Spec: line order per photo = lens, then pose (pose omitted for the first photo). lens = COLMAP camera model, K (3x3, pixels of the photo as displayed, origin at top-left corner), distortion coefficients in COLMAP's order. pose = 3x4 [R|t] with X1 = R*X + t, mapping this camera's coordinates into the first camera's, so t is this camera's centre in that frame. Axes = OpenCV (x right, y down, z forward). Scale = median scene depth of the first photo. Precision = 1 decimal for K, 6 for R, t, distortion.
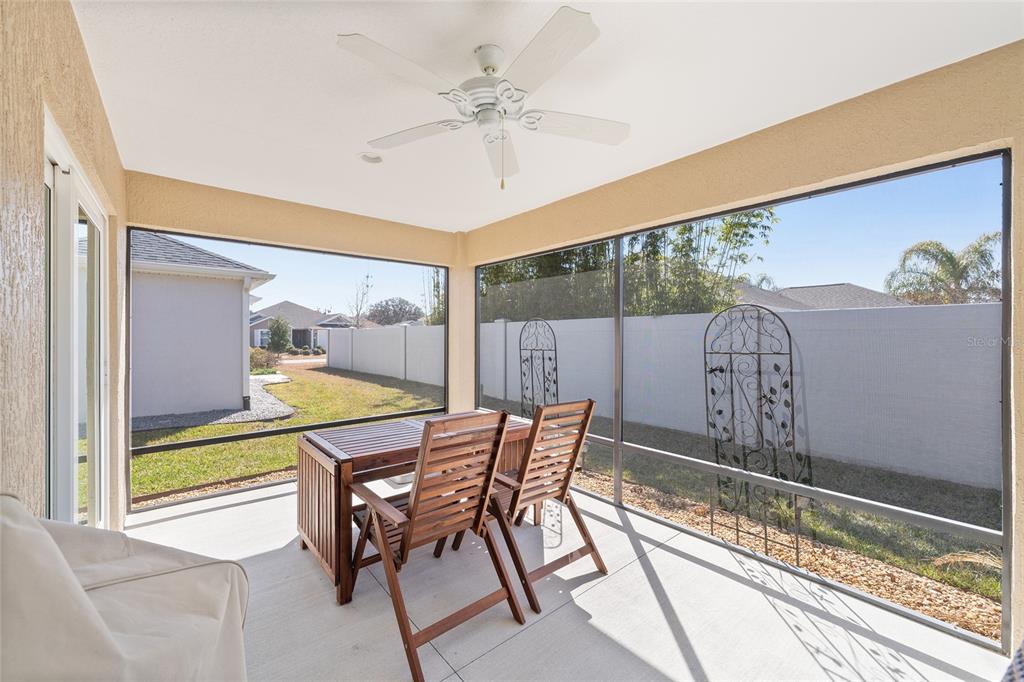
lens RADIAL K [[399.0, 0, 509.2], [0, 399.0, 338.0], [0, 0, 1]] dist [-0.001821, -0.000068]
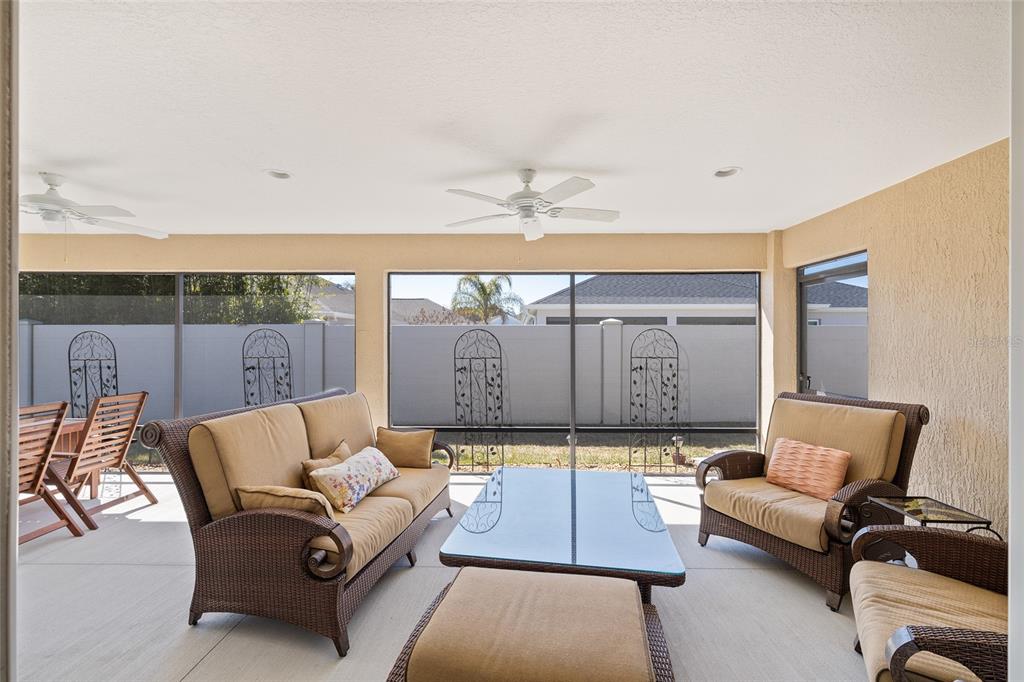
lens RADIAL K [[417.0, 0, 509.8], [0, 417.0, 339.6], [0, 0, 1]] dist [0.000382, -0.000699]
pose [[0.651795, -0.001999, 0.758393, -0.087313], [0.003398, 0.999994, -0.000284, -0.036676], [-0.758388, 0.002762, 0.651798, -1.053717]]
